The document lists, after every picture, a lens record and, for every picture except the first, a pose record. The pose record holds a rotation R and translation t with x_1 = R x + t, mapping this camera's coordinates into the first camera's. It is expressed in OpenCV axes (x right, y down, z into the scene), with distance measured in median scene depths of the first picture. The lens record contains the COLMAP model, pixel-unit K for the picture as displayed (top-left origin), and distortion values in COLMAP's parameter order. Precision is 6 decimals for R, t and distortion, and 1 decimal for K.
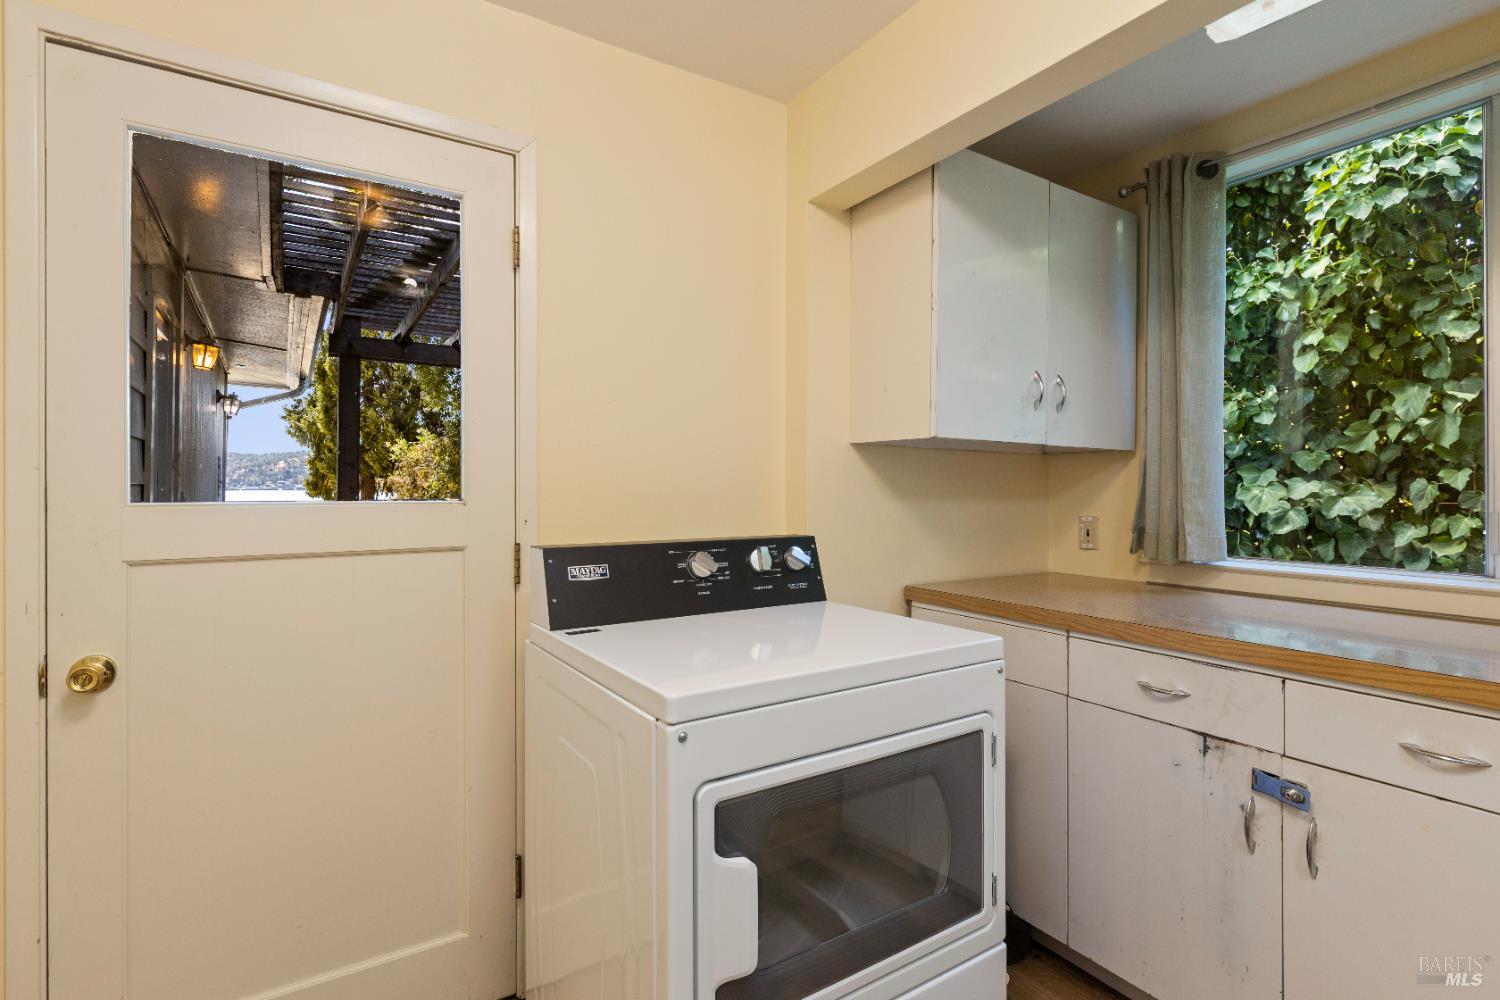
lens RADIAL K [[704.7, 0, 754.1], [0, 704.7, 495.0], [0, 0, 1]] dist [-0.003520, -0.001072]
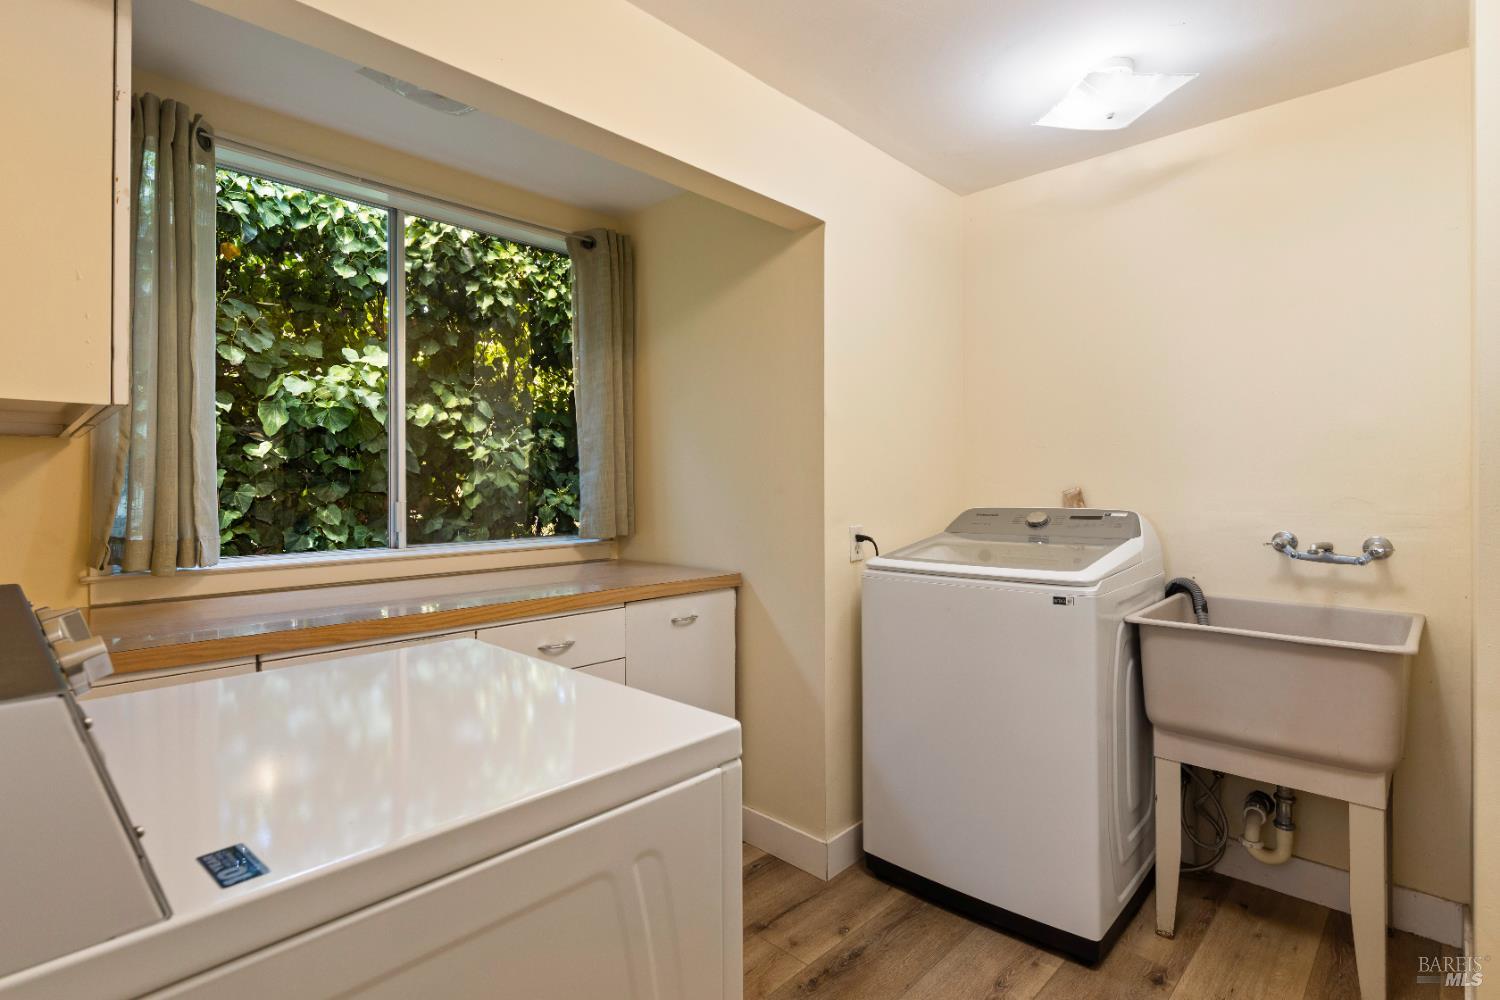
lens RADIAL K [[704.7, 0, 754.1], [0, 704.7, 495.0], [0, 0, 1]] dist [-0.003520, -0.001072]
pose [[-0.216531, -0.018691, 0.976097, -0.474725], [0.006572, 0.999766, 0.020602, -0.013503], [-0.976254, 0.010875, -0.216357, 0.559625]]
